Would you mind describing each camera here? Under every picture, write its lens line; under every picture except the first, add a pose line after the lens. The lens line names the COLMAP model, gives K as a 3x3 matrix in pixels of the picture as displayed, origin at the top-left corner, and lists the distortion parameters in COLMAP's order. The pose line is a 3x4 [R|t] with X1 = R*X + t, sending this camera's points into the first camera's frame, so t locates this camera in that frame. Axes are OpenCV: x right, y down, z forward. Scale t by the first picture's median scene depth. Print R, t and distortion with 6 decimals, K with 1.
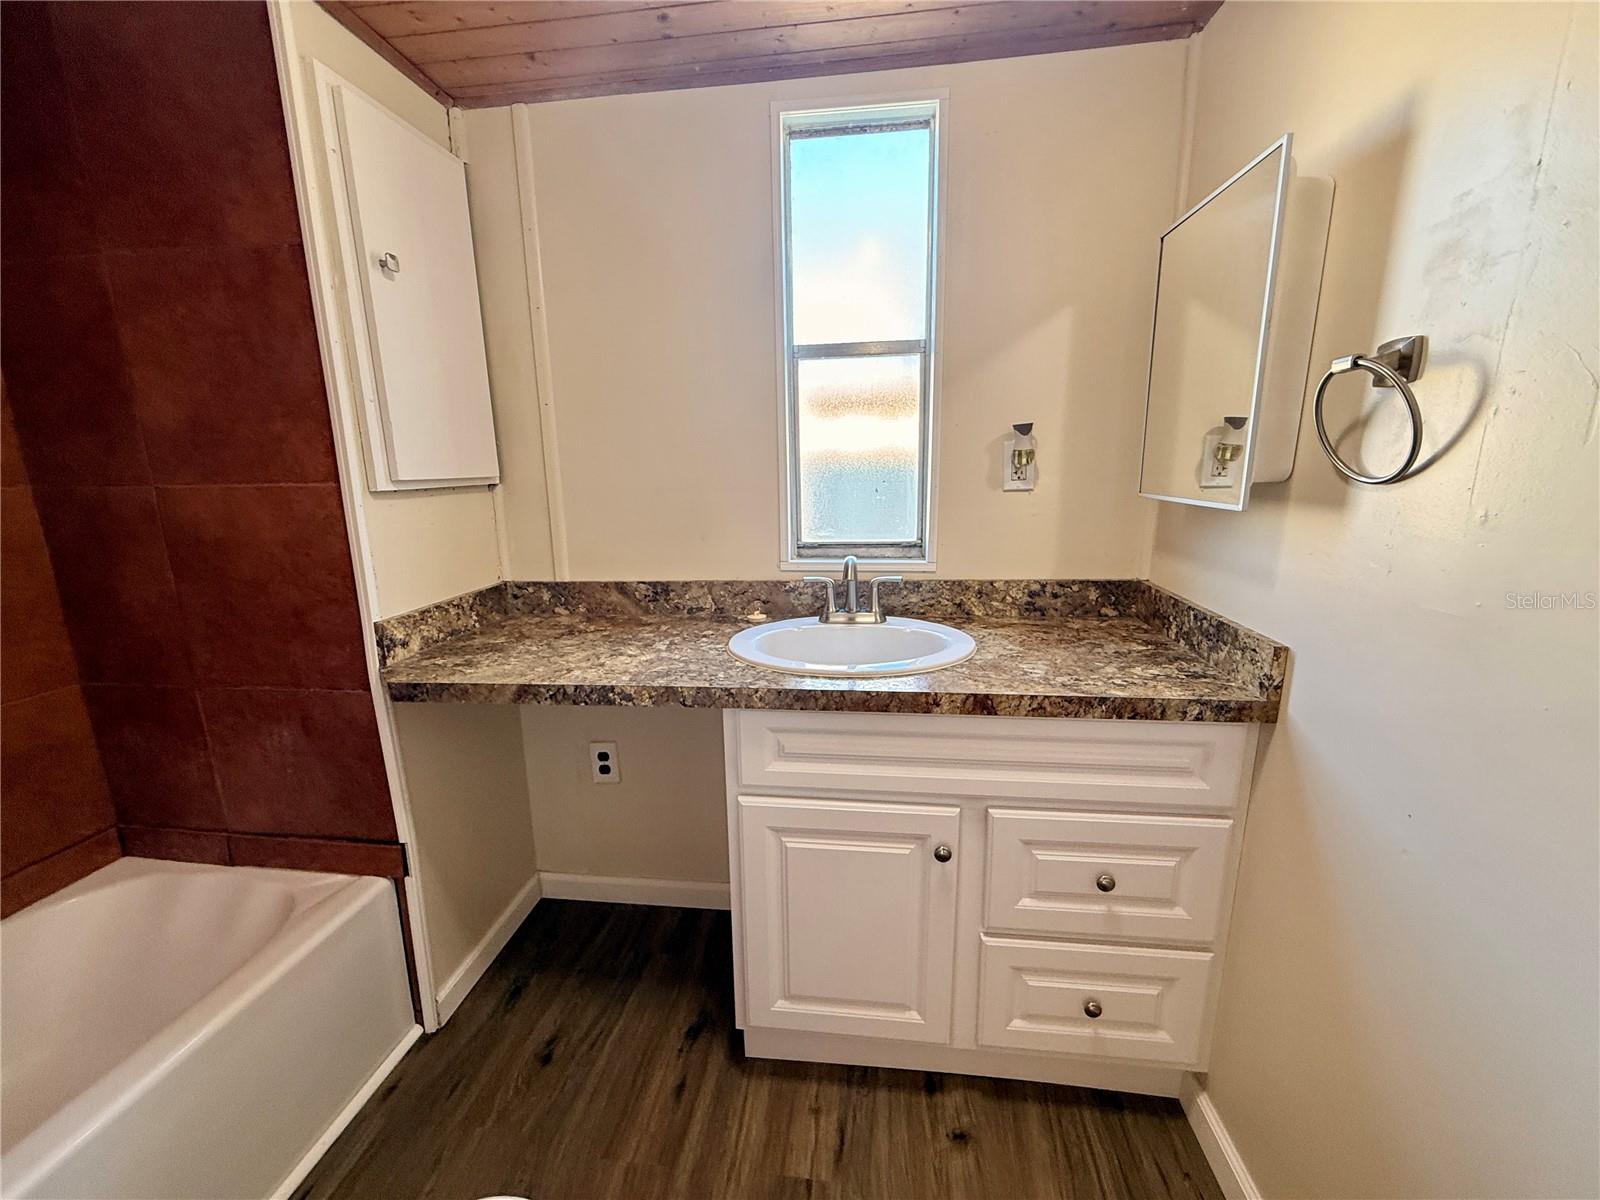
lens RADIAL K [[642.5, 0, 797.6], [0, 642.5, 598.7], [0, 0, 1]] dist [0.000985, -0.000176]
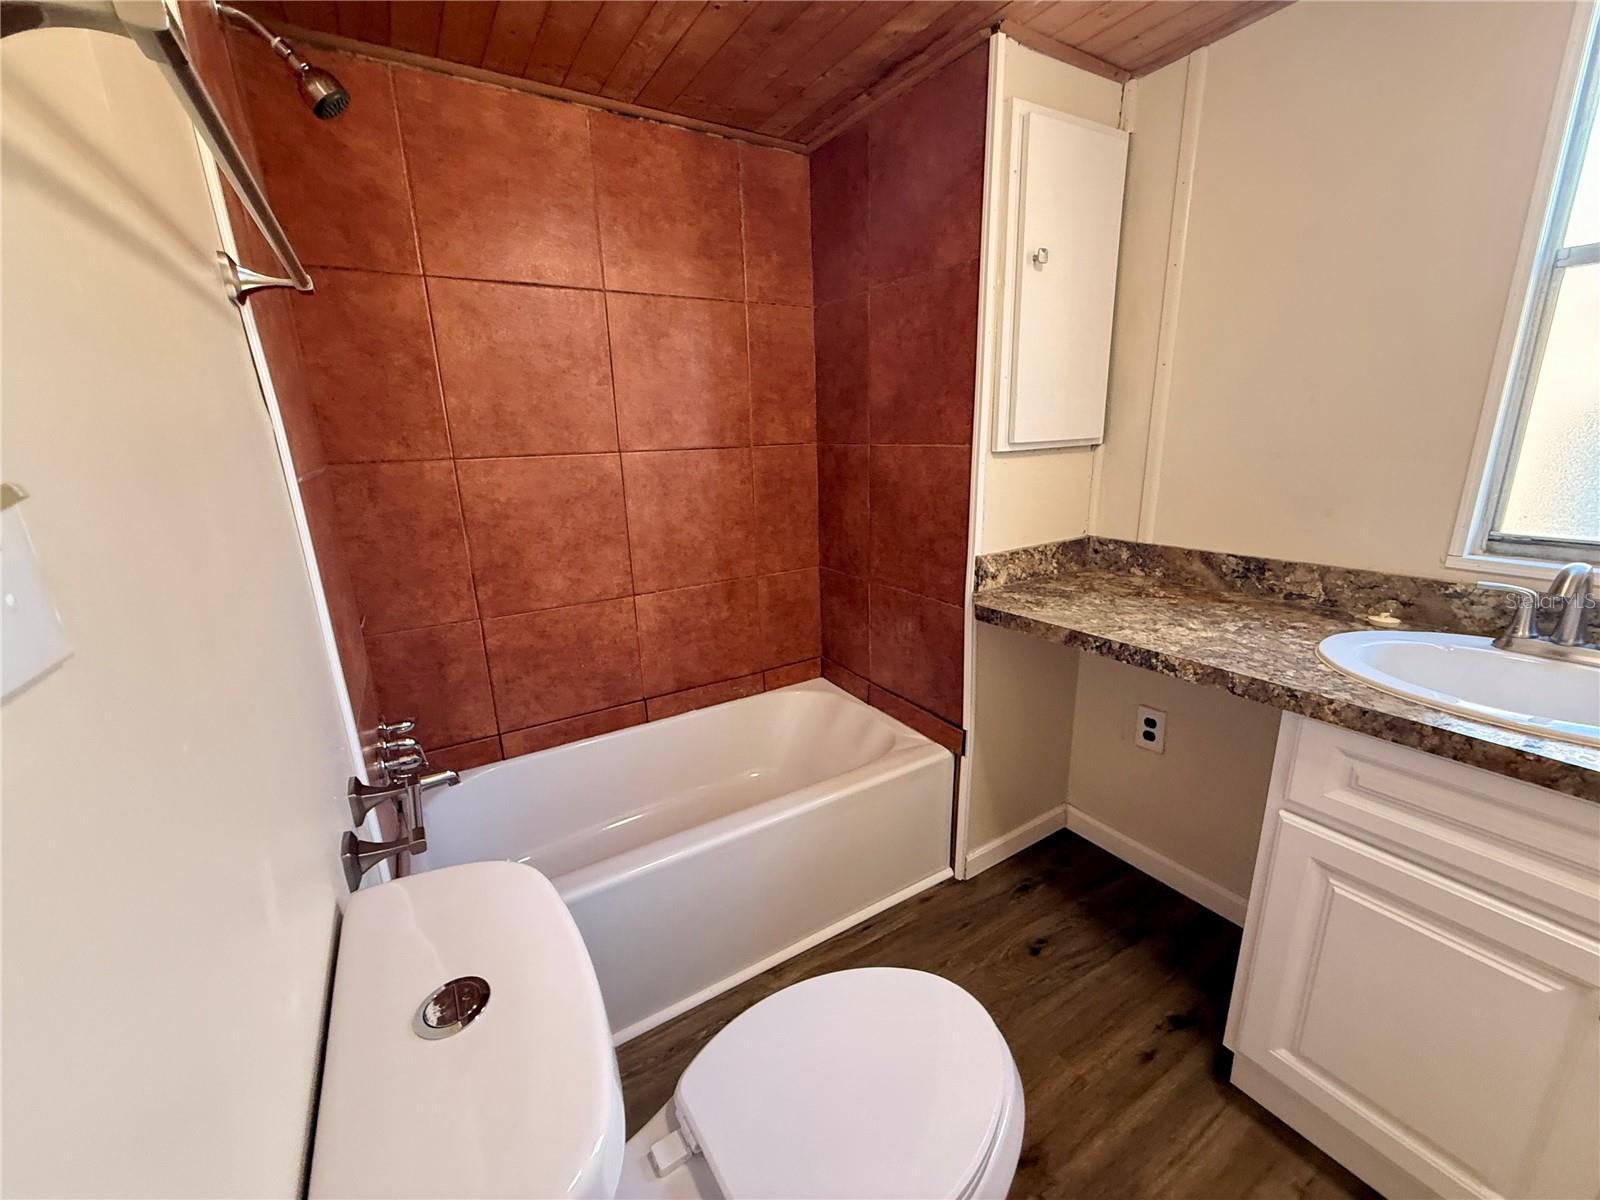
lens RADIAL K [[642.5, 0, 797.6], [0, 642.5, 598.7], [0, 0, 1]] dist [0.000985, -0.000176]
pose [[0.624603, 0.198546, -0.755282, 0.092009], [-0.138627, 0.979970, 0.142970, -0.012327], [0.768540, 0.015403, 0.639616, -0.078607]]
